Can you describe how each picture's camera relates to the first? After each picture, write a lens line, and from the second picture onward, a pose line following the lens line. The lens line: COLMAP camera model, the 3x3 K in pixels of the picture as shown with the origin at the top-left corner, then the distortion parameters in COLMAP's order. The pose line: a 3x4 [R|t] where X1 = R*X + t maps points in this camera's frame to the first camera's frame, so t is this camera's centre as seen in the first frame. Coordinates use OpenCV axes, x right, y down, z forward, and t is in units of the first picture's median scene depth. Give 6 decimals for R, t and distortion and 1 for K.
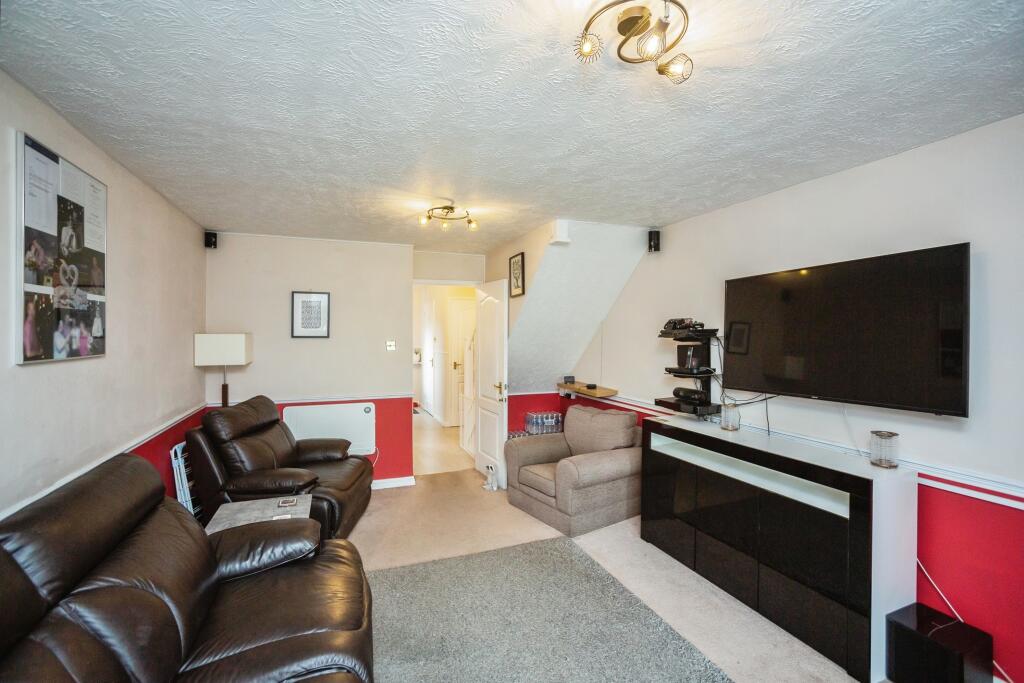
lens RADIAL K [[443.6, 0, 515.2], [0, 443.6, 330.3], [0, 0, 1]] dist [-0.000297, 0.000116]
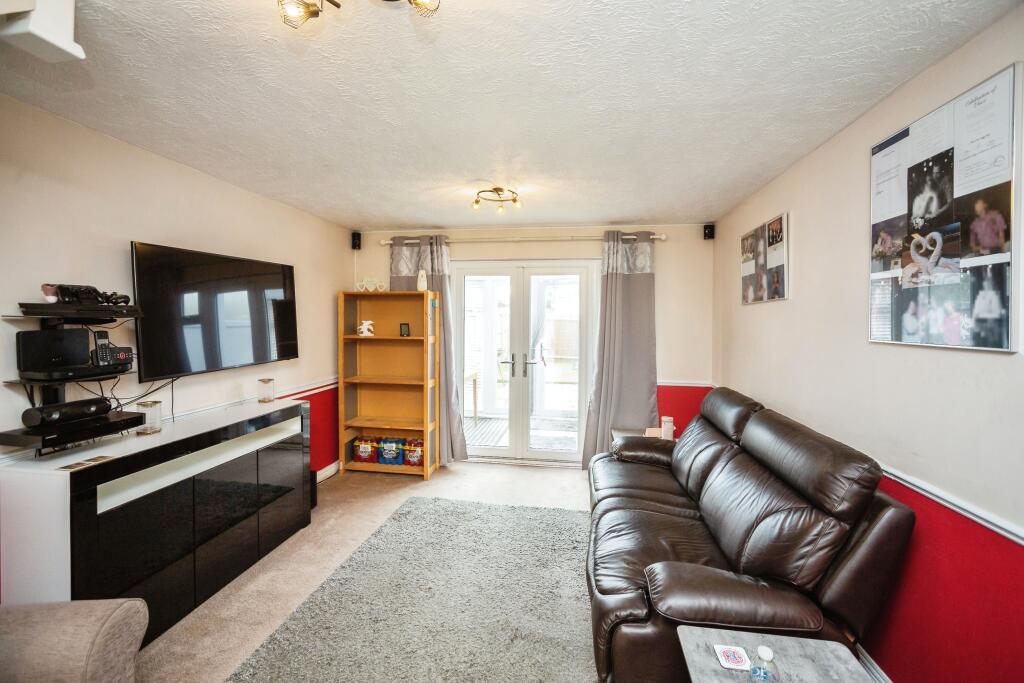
lens RADIAL K [[443.6, 0, 515.2], [0, 443.6, 330.3], [0, 0, 1]] dist [-0.000297, 0.000116]
pose [[-0.861594, -0.019241, 0.507233, -0.779444], [-0.009341, 0.999713, 0.022056, 0.025059], [-0.507512, 0.014265, -0.861526, 2.194289]]
